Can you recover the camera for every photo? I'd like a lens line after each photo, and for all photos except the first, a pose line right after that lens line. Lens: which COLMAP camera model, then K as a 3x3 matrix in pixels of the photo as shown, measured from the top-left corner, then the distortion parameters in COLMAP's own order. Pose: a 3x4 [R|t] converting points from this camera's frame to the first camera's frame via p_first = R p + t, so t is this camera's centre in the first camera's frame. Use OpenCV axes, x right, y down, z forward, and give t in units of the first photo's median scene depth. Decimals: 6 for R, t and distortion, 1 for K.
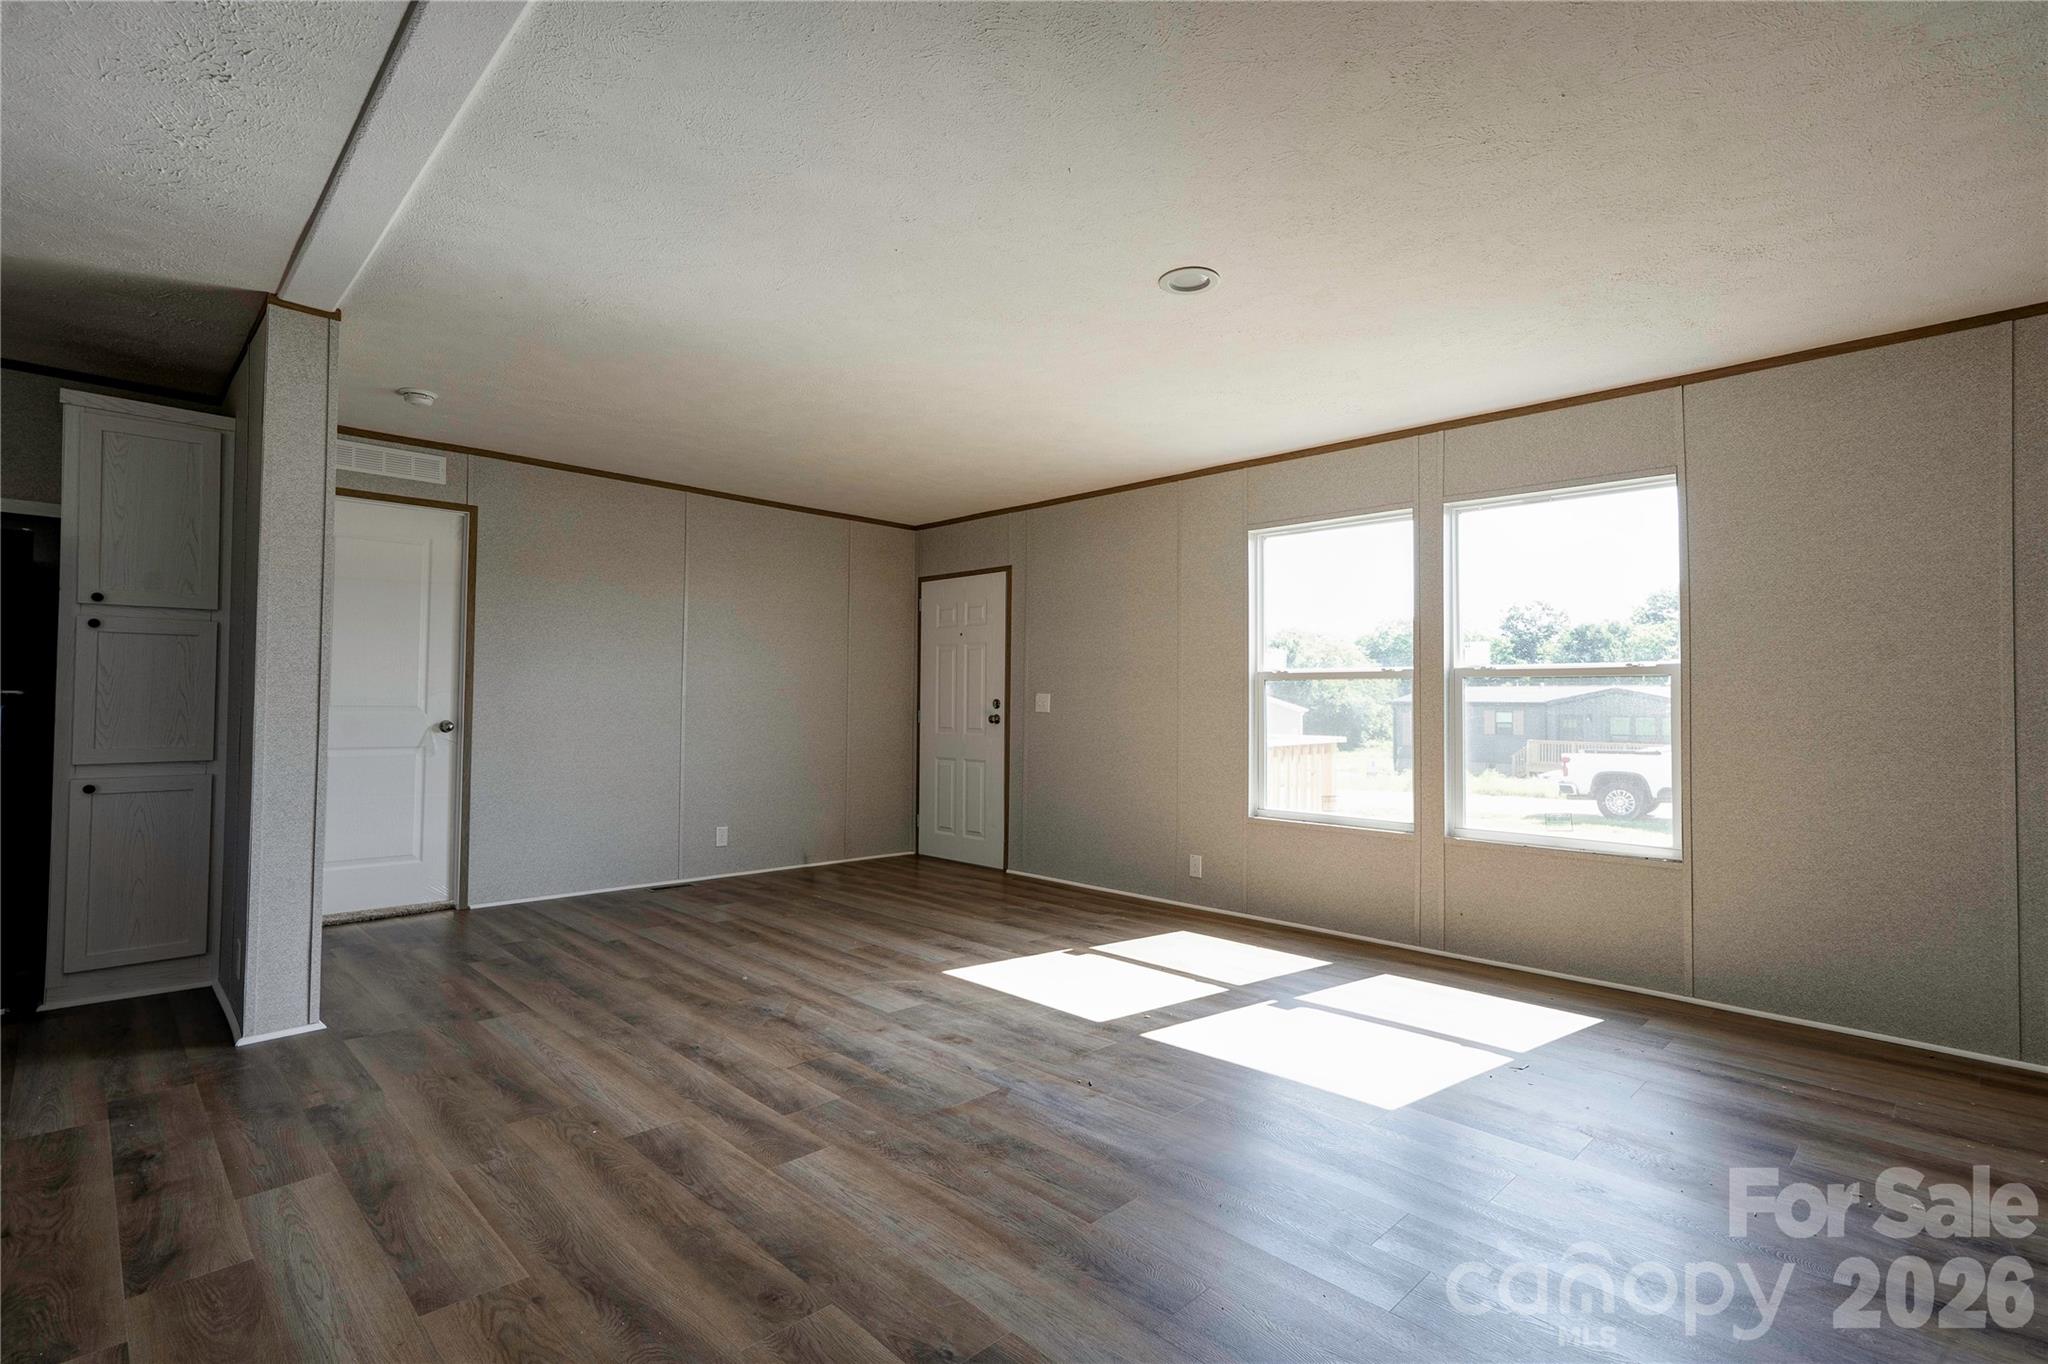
lens RADIAL K [[973.9, 0, 1011.8], [0, 973.9, 677.4], [0, 0, 1]] dist [-0.003834, 0.011124]
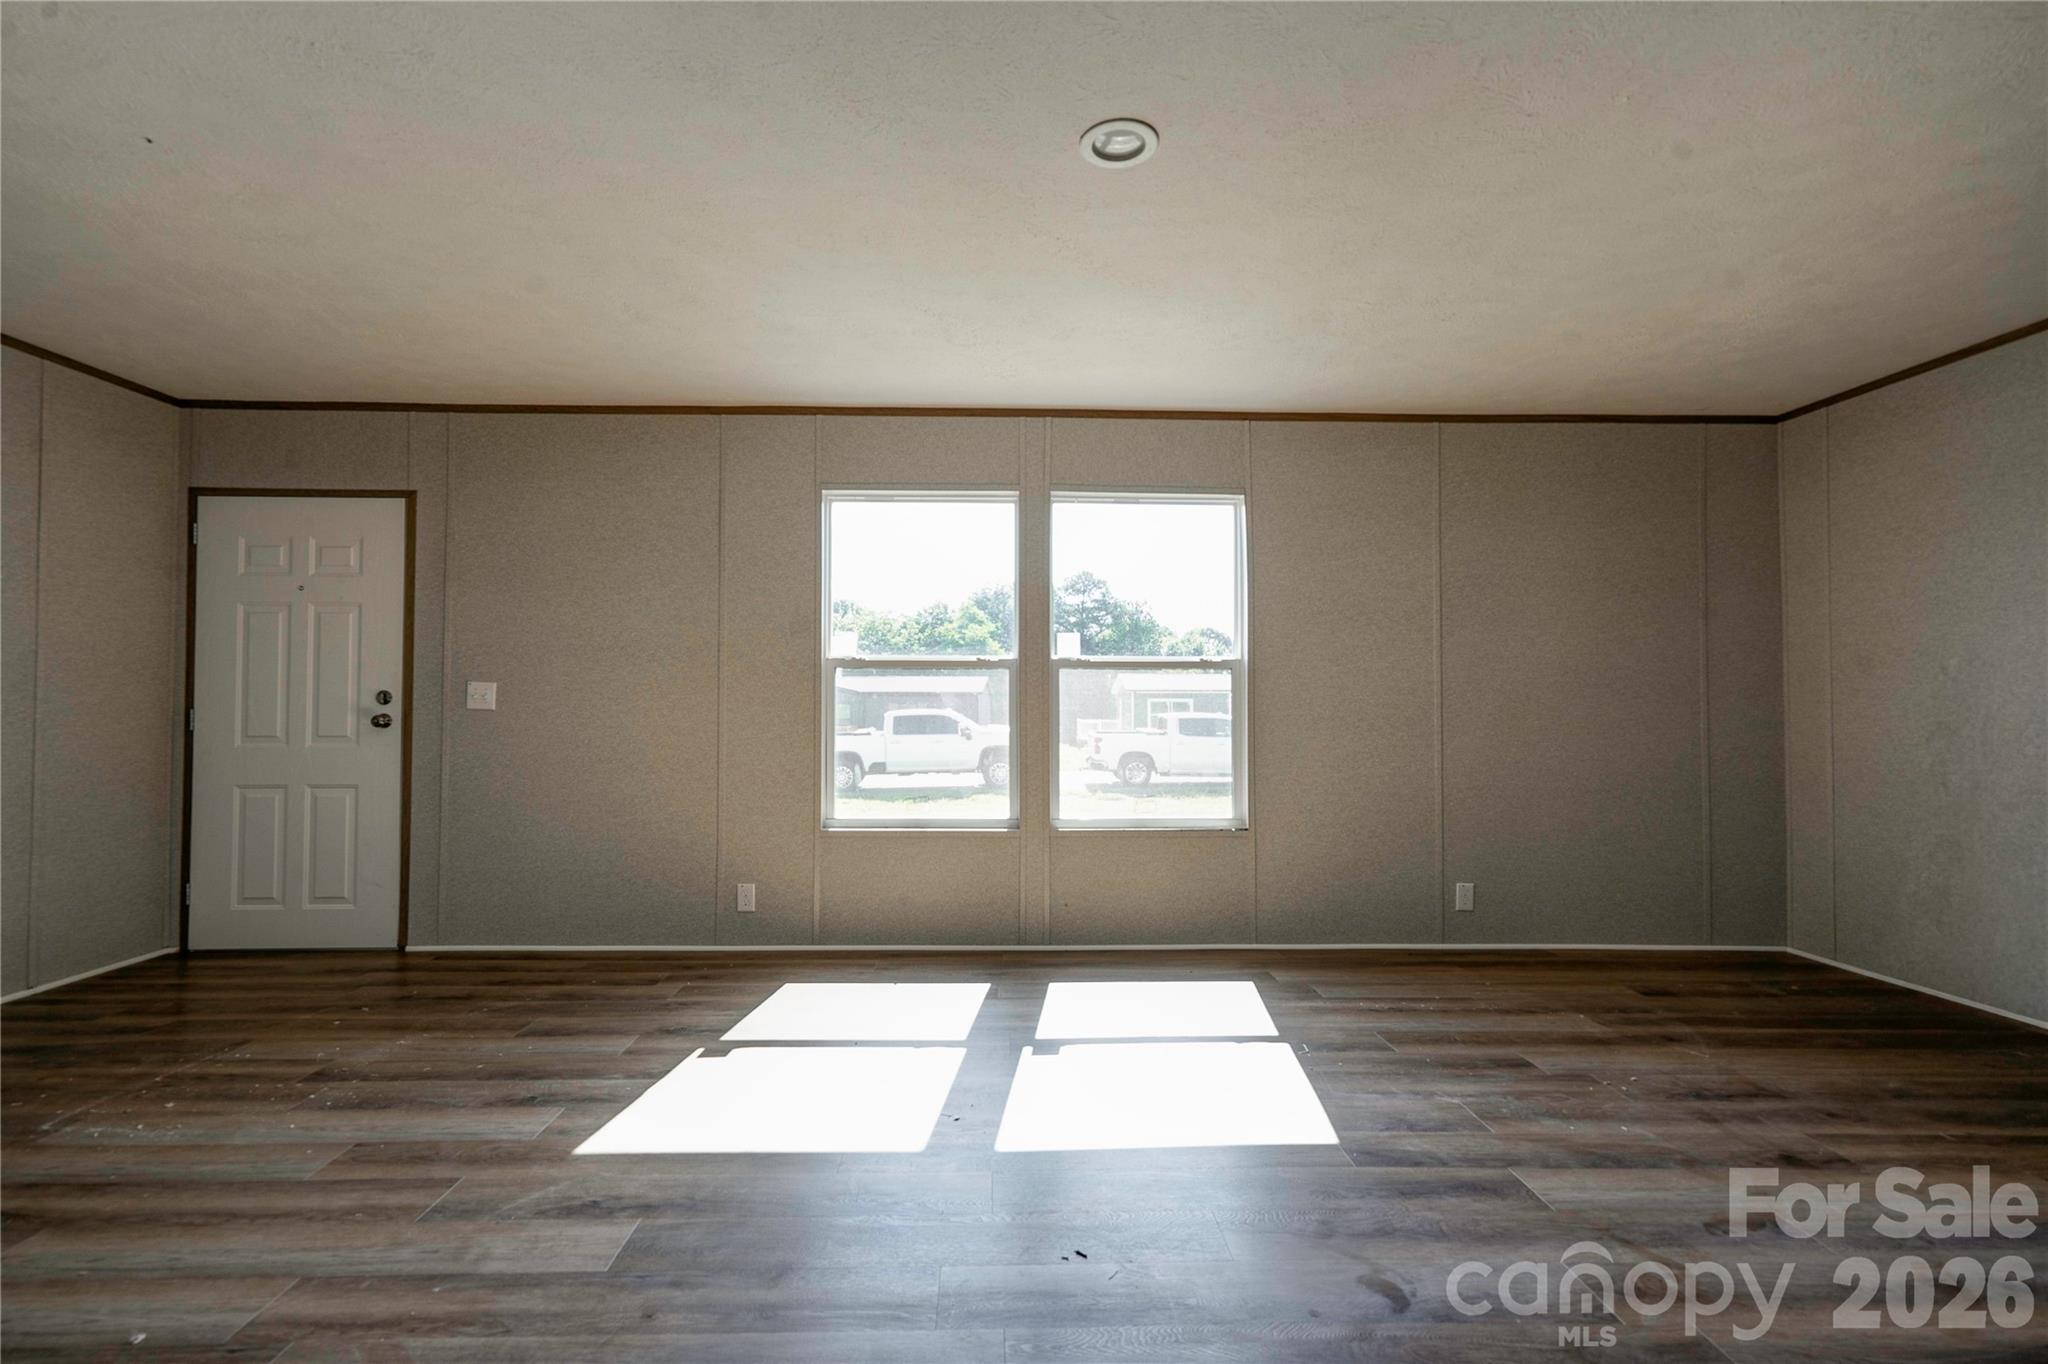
lens RADIAL K [[945.8, 0, 1022.4], [0, 945.8, 675.5], [0, 0, 1]] dist [-0.001696, 0.010931]
pose [[0.682930, 0.006770, 0.730453, -0.303196], [-0.015213, 0.999872, 0.004956, 0.003677], [-0.730326, -0.014497, 0.682945, 0.399680]]
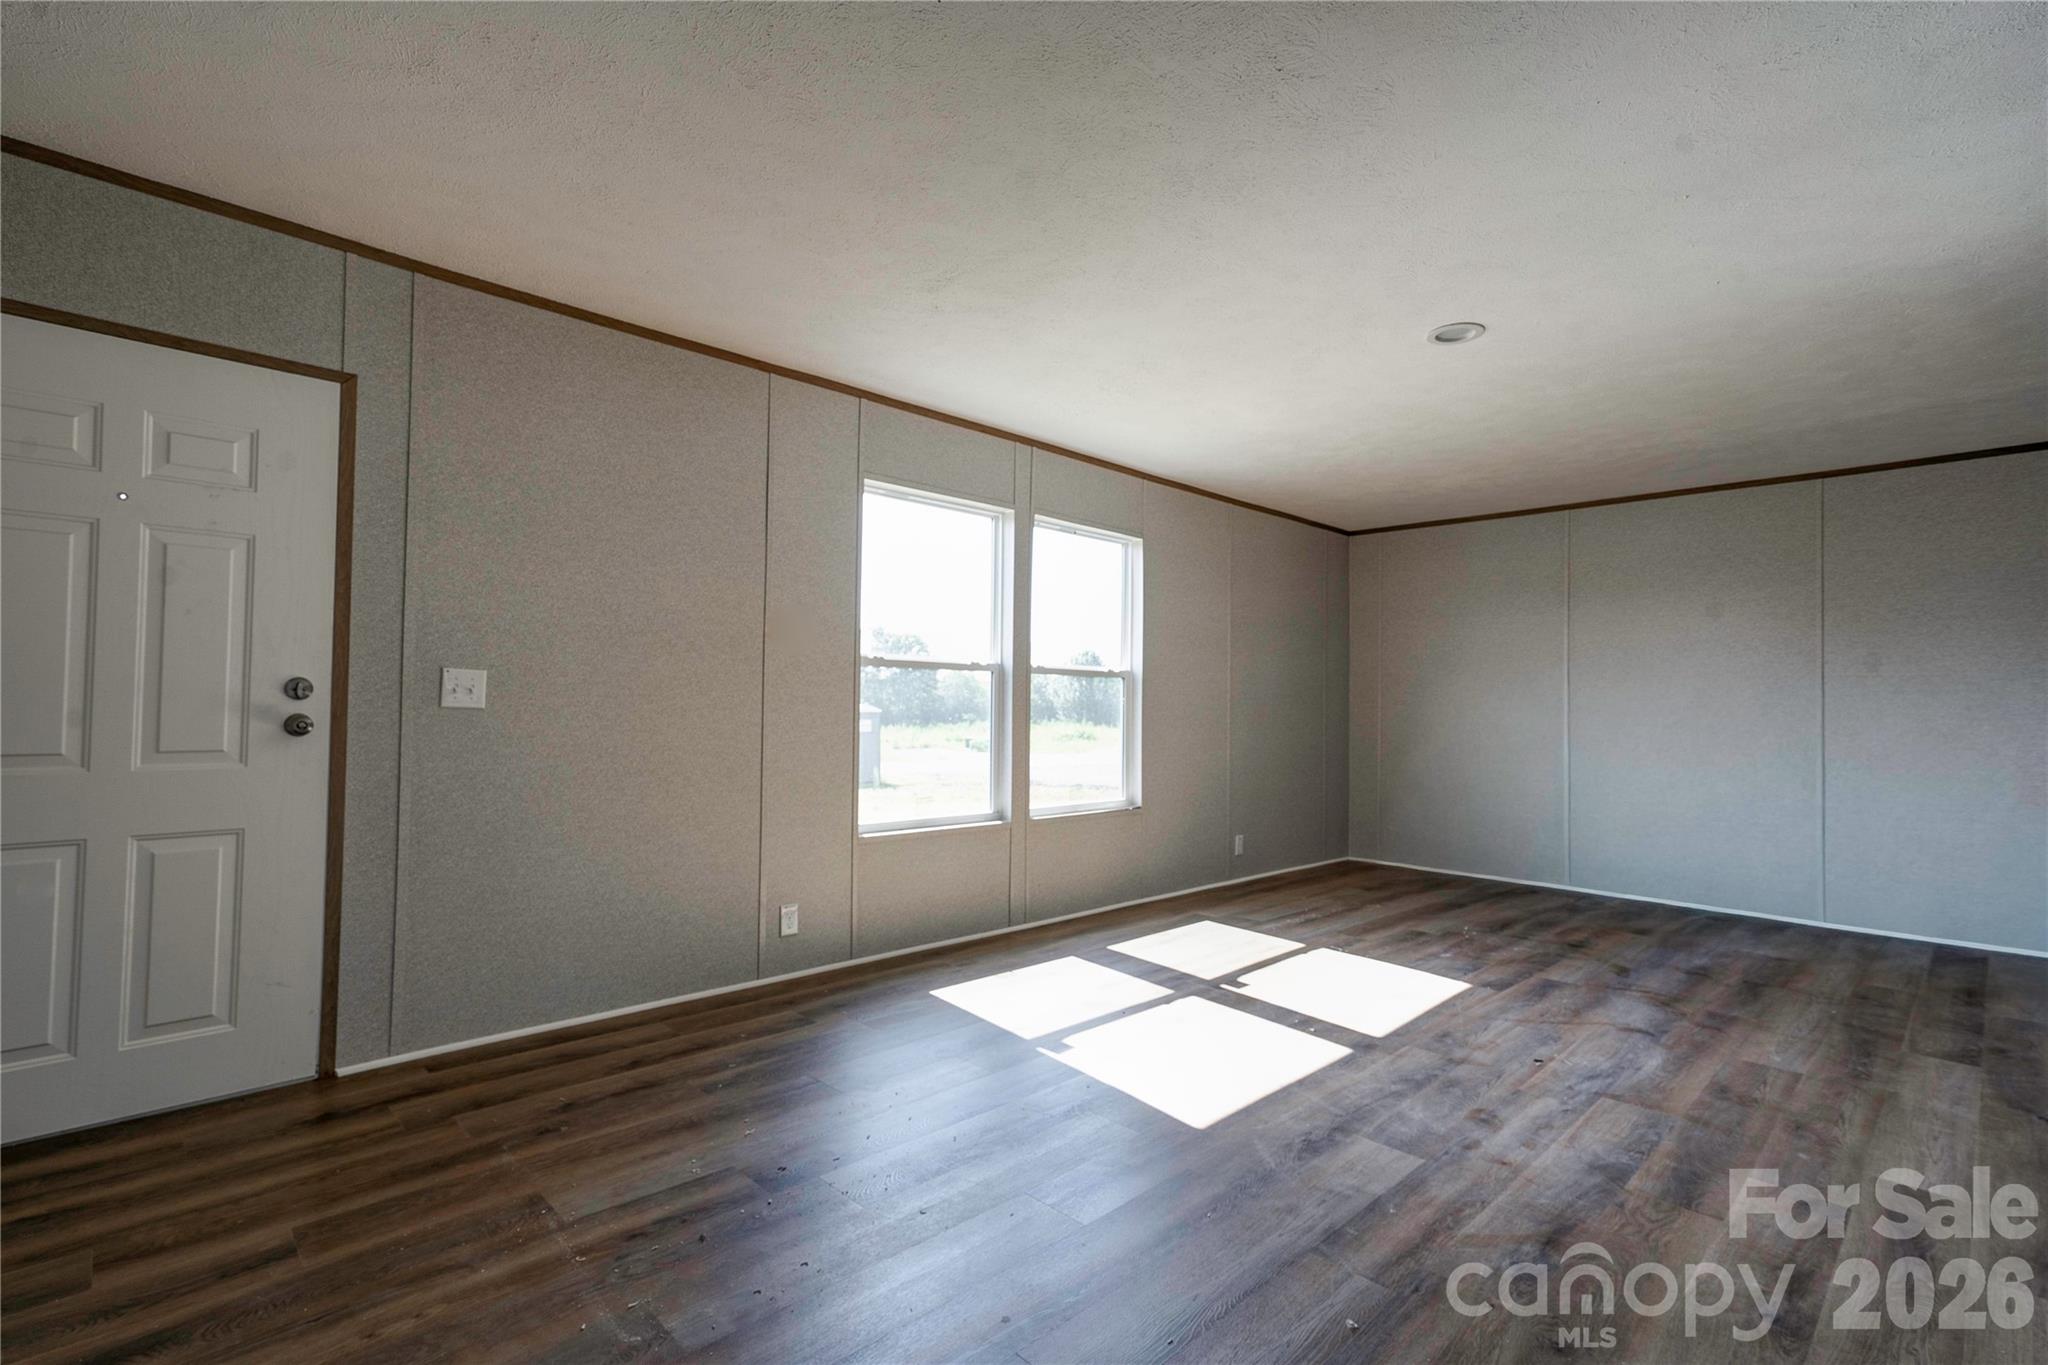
lens RADIAL K [[945.8, 0, 1022.4], [0, 945.8, 676.0], [0, 0, 1]] dist [-0.001696, 0.010931]
pose [[0.002628, 0.018866, 0.999819, -0.680027], [-0.042861, 0.998905, -0.018737, 0.025629], [-0.999078, -0.042804, 0.003434, 1.104717]]
